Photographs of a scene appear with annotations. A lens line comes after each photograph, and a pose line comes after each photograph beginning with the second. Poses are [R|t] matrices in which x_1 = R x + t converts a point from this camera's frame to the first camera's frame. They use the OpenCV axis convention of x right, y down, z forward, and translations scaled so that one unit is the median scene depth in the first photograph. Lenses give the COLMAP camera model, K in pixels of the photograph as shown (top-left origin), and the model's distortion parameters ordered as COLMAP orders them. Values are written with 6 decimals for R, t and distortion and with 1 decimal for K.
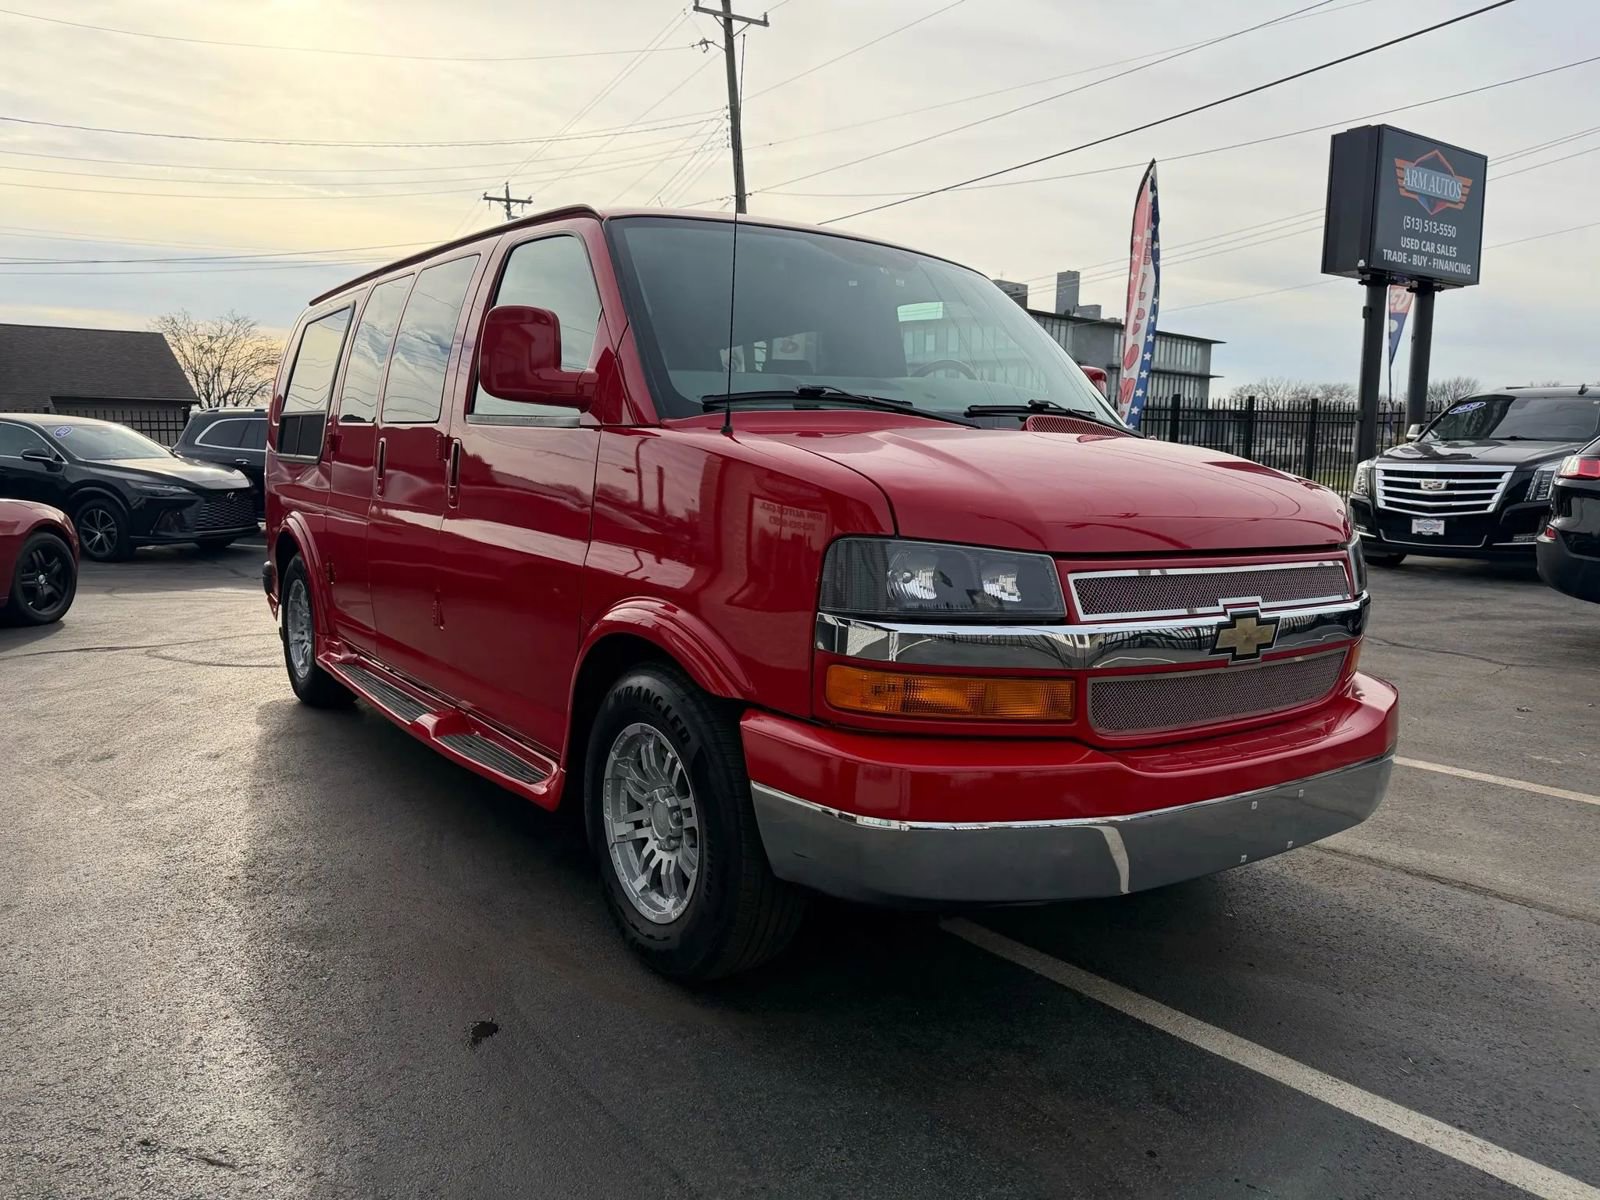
lens RADIAL K [[1136.8, 0, 791.3], [0, 1136.8, 604.5], [0, 0, 1]] dist [0.035360, -0.040151]
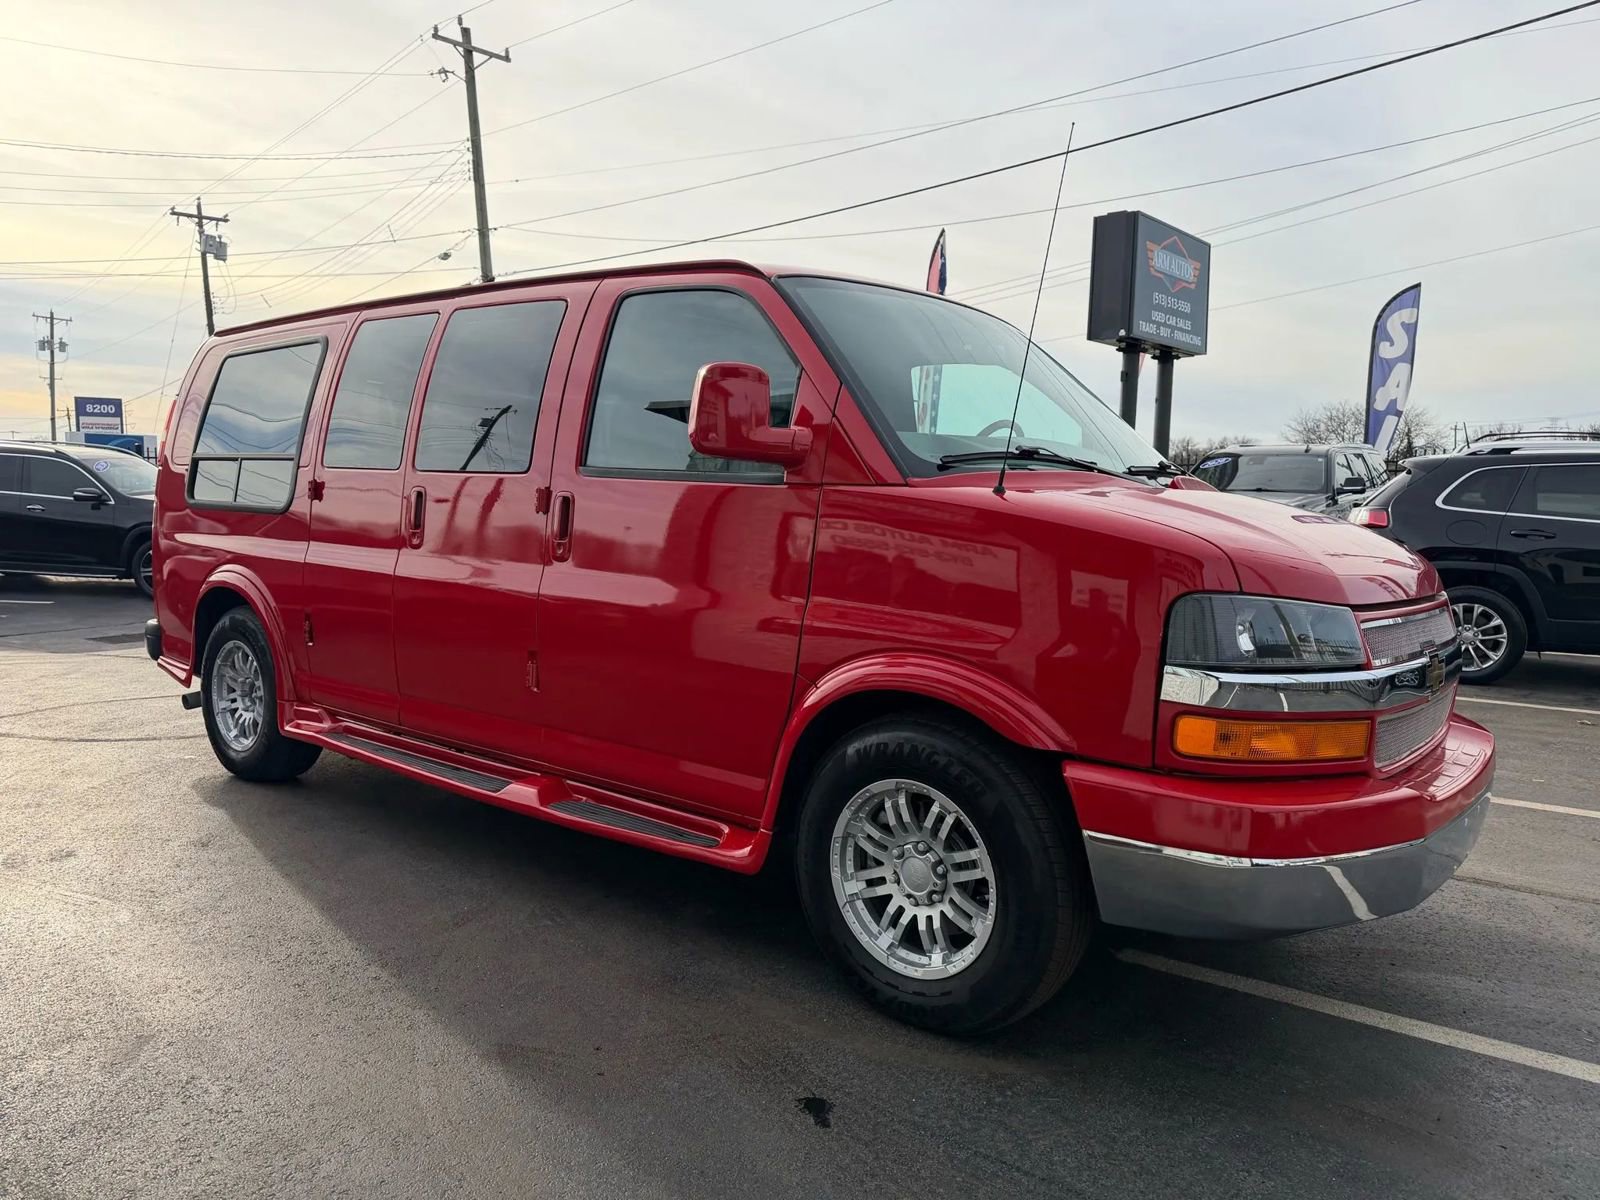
lens RADIAL K [[1129.7, 0, 793.7], [0, 1129.7, 614.4], [0, 0, 1]] dist [0.043292, -0.051550]
pose [[0.967330, -0.019536, 0.252768, -0.378594], [0.026175, 0.999394, -0.022927, -0.016899], [-0.252167, 0.028794, 0.967255, 0.043449]]
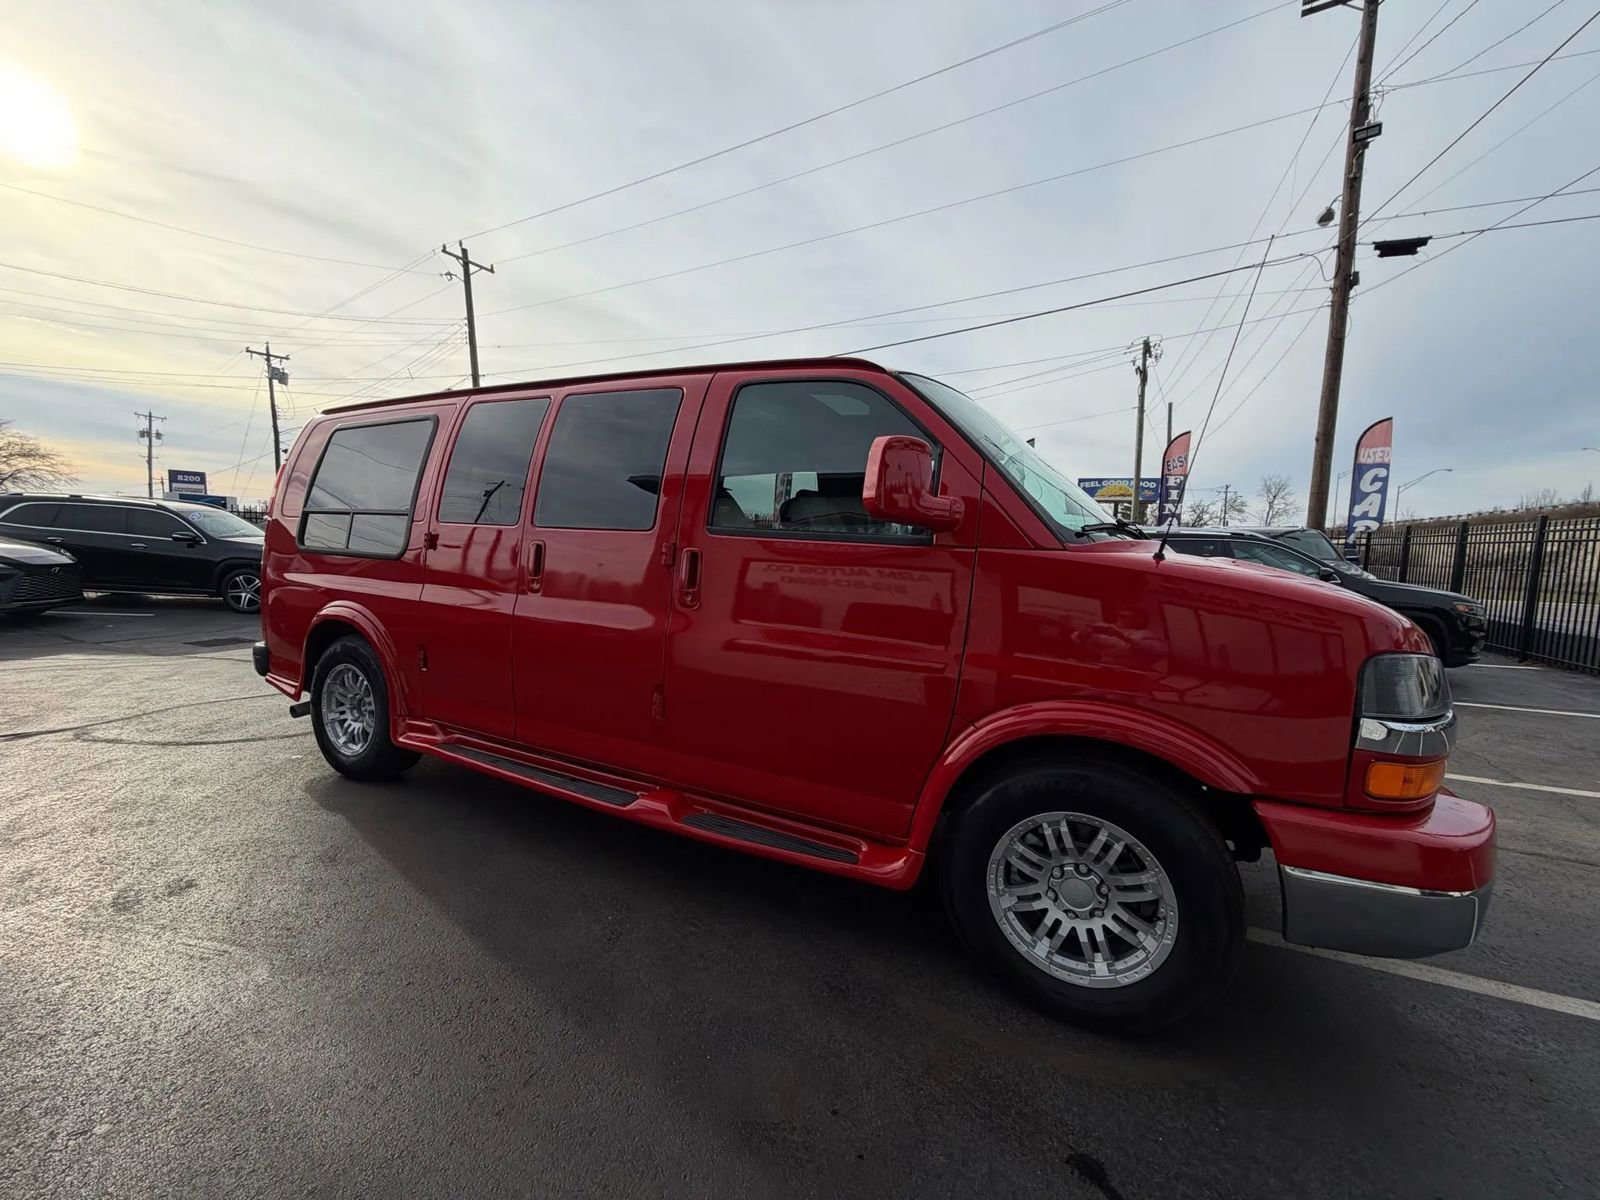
lens RADIAL K [[636.6, 0, 793.9], [0, 636.6, 602.4], [0, 0, 1]] dist [0.000912, 0.000117]
pose [[0.890798, -0.015346, 0.454140, -0.530737], [0.033690, 0.998909, -0.032328, -0.074736], [-0.453148, 0.044097, 0.890344, 0.441639]]
